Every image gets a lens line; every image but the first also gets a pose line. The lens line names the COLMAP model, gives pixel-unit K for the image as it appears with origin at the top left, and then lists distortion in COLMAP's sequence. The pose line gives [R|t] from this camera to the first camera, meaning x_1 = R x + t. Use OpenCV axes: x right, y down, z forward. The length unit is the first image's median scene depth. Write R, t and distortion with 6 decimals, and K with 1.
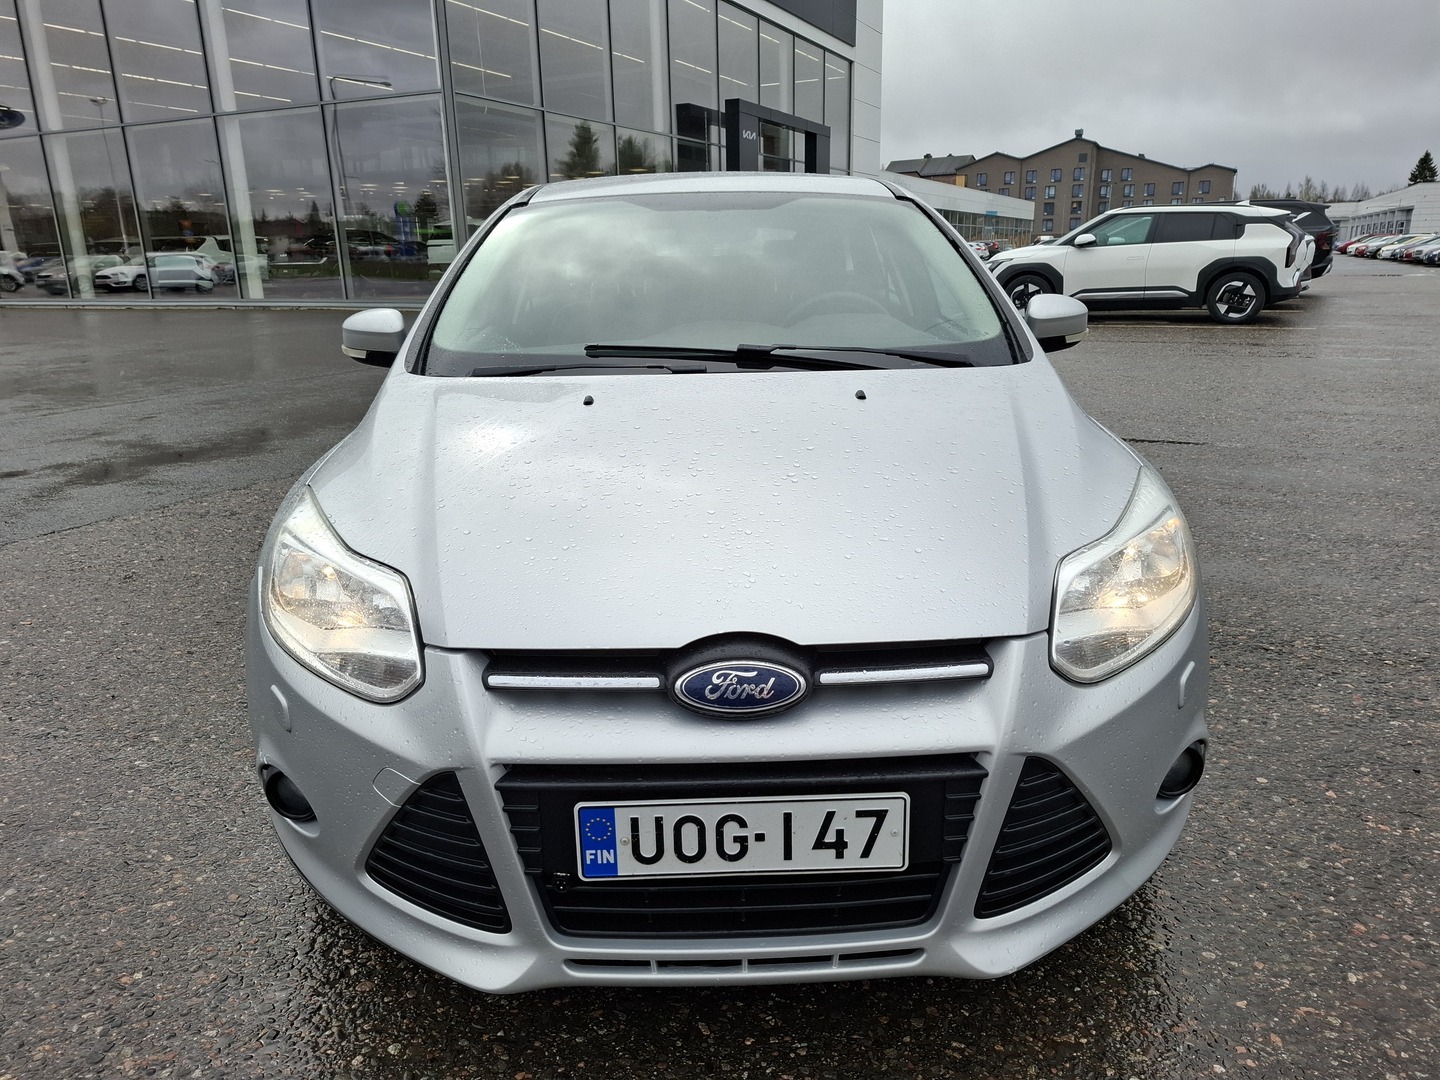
lens RADIAL K [[993.5, 0, 720.0], [0, 993.5, 540.0], [0, 0, 1]] dist [0.002923, -0.002607]
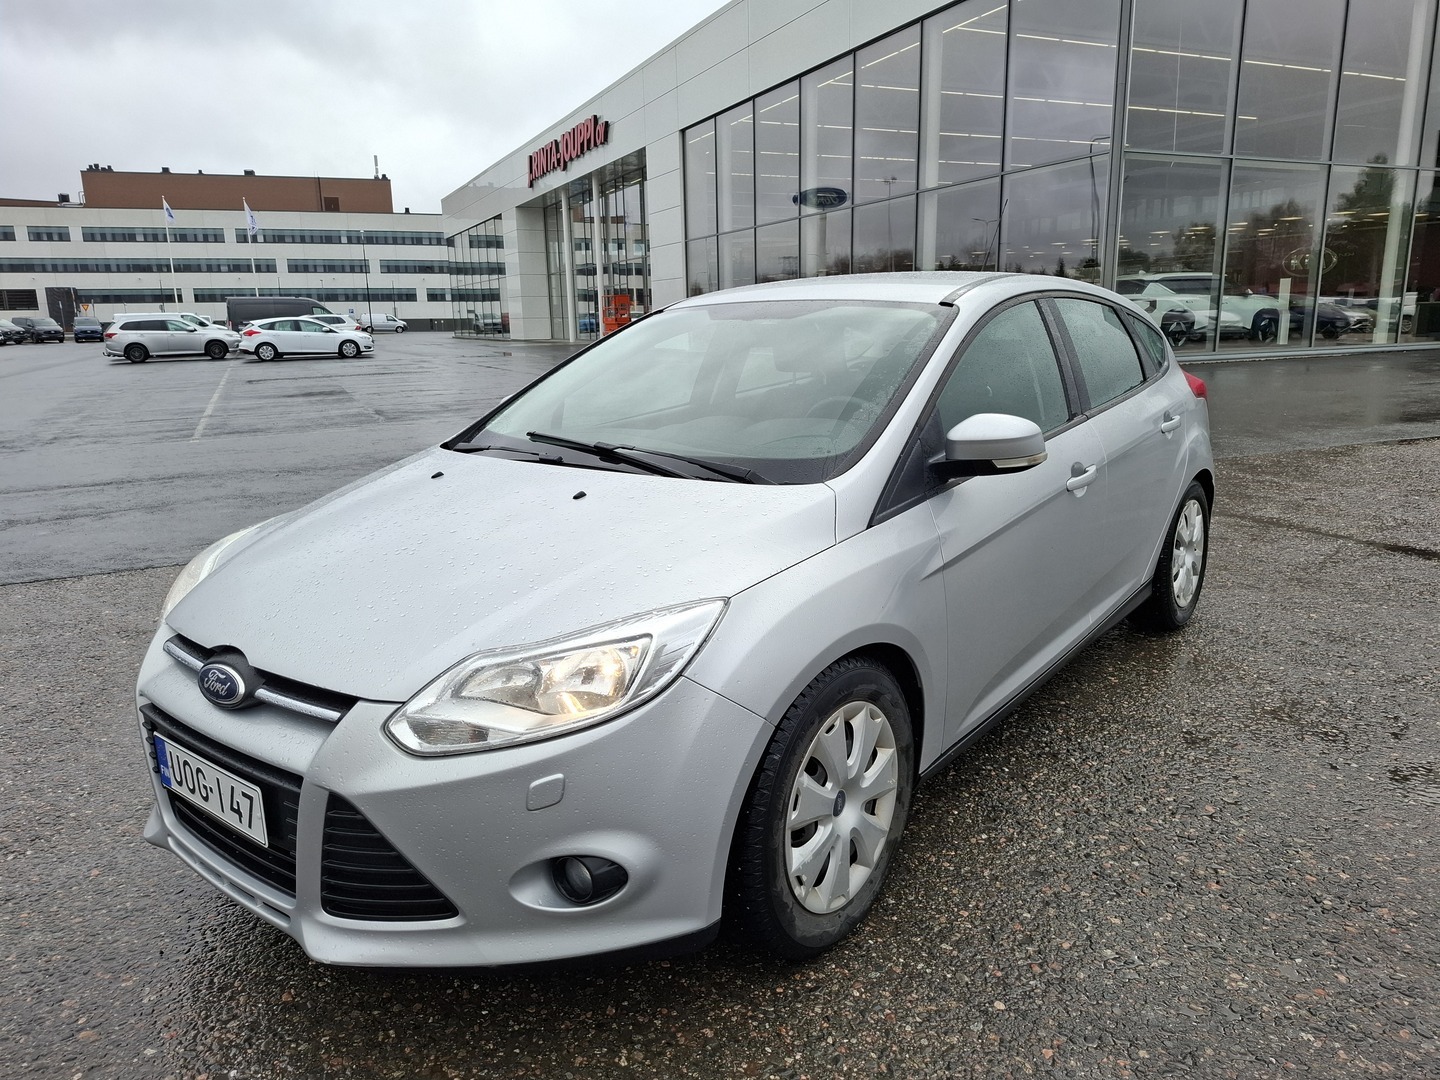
lens RADIAL K [[993.5, 0, 720.0], [0, 993.5, 540.0], [0, 0, 1]] dist [0.002923, -0.002607]
pose [[0.776732, 0.136063, -0.614959, 1.387240], [-0.166751, 0.985970, 0.007535, -0.184350], [0.607356, 0.096692, 0.788523, 0.263703]]
